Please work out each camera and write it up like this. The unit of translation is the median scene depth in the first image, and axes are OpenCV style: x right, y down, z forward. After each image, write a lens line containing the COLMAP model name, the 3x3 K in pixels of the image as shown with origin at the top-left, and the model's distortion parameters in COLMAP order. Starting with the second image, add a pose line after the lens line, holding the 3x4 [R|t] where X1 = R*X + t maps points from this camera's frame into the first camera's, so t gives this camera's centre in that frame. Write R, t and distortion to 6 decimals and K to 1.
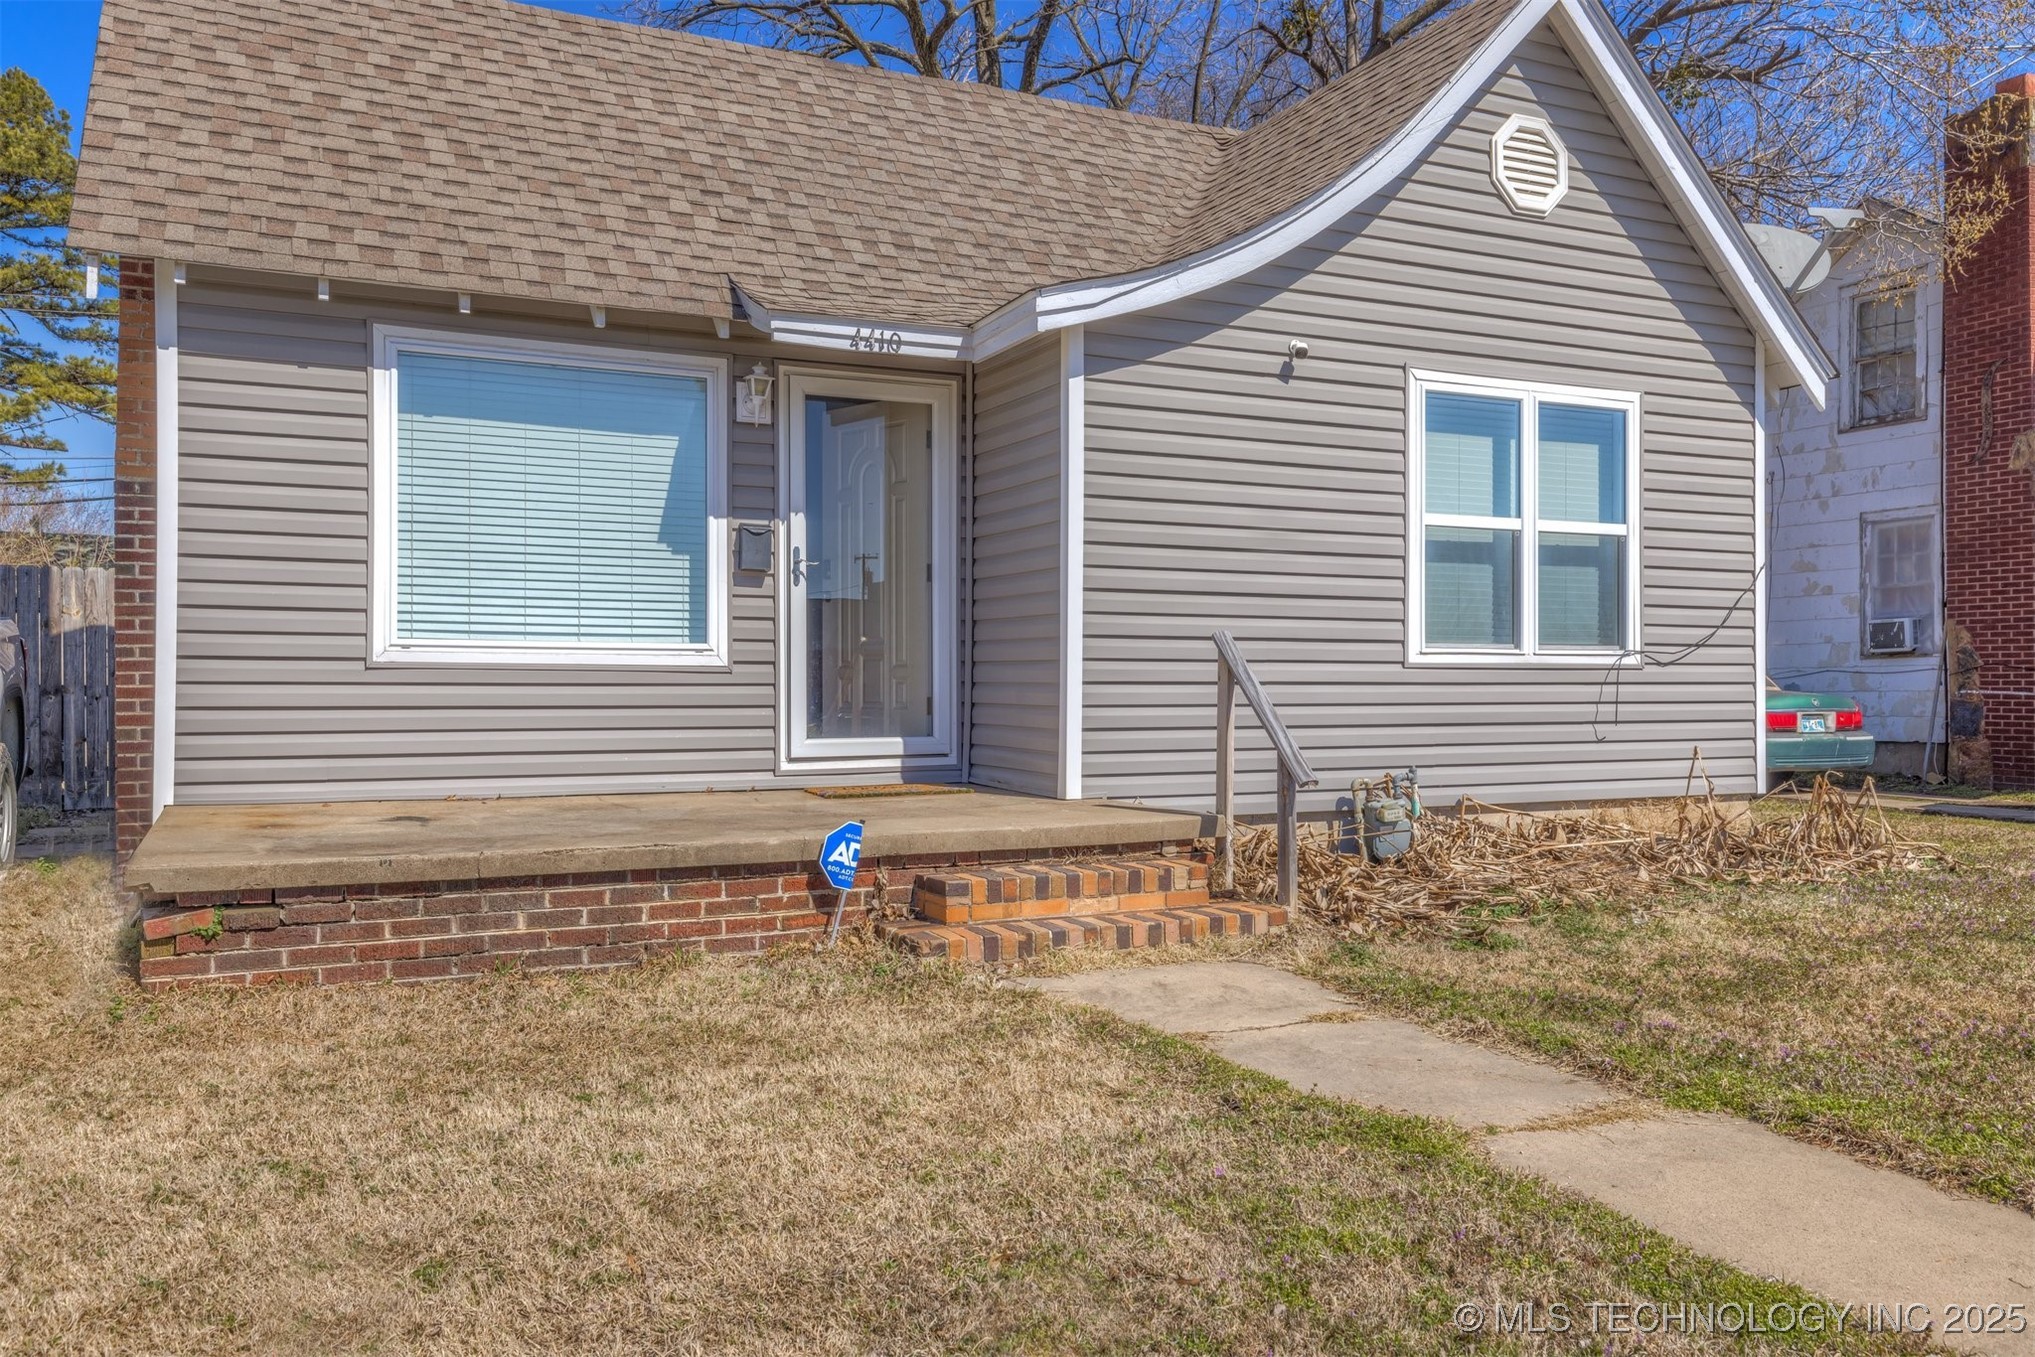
lens RADIAL K [[1584.3, 0, 1017.0], [0, 1584.3, 677.6], [0, 0, 1]] dist [-0.007915, 0.003186]
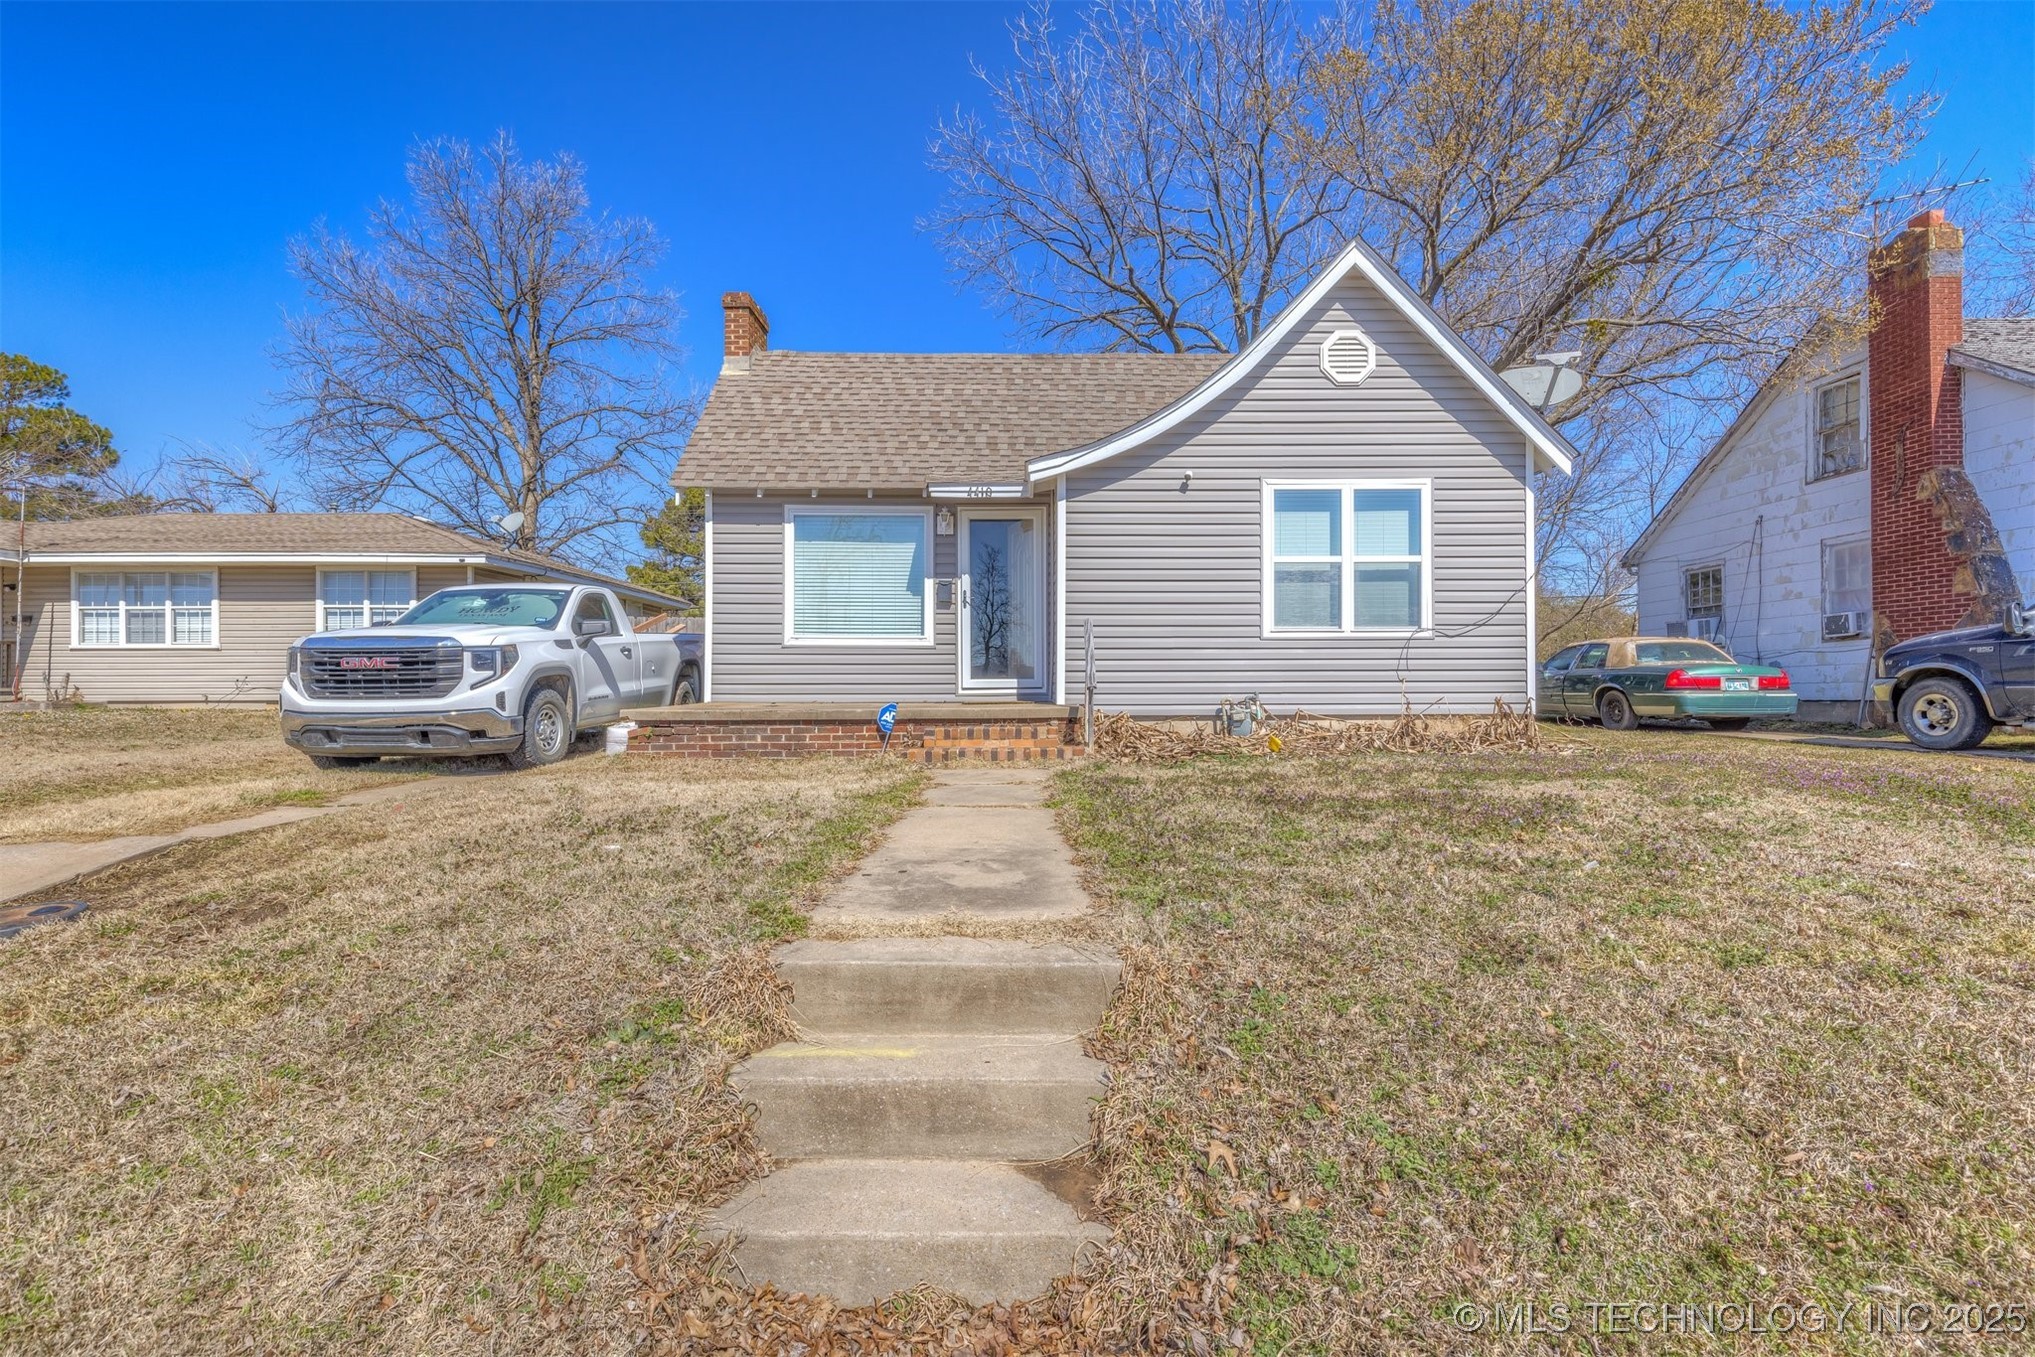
lens RADIAL K [[910.6, 0, 1017.0], [0, 910.6, 683.8], [0, 0, 1]] dist [-0.002168, -0.000438]
pose [[0.903963, -0.004430, -0.427588, 0.454736], [0.004105, 0.999990, -0.001681, 0.047388], [0.427591, -0.000235, 0.903972, -0.092271]]
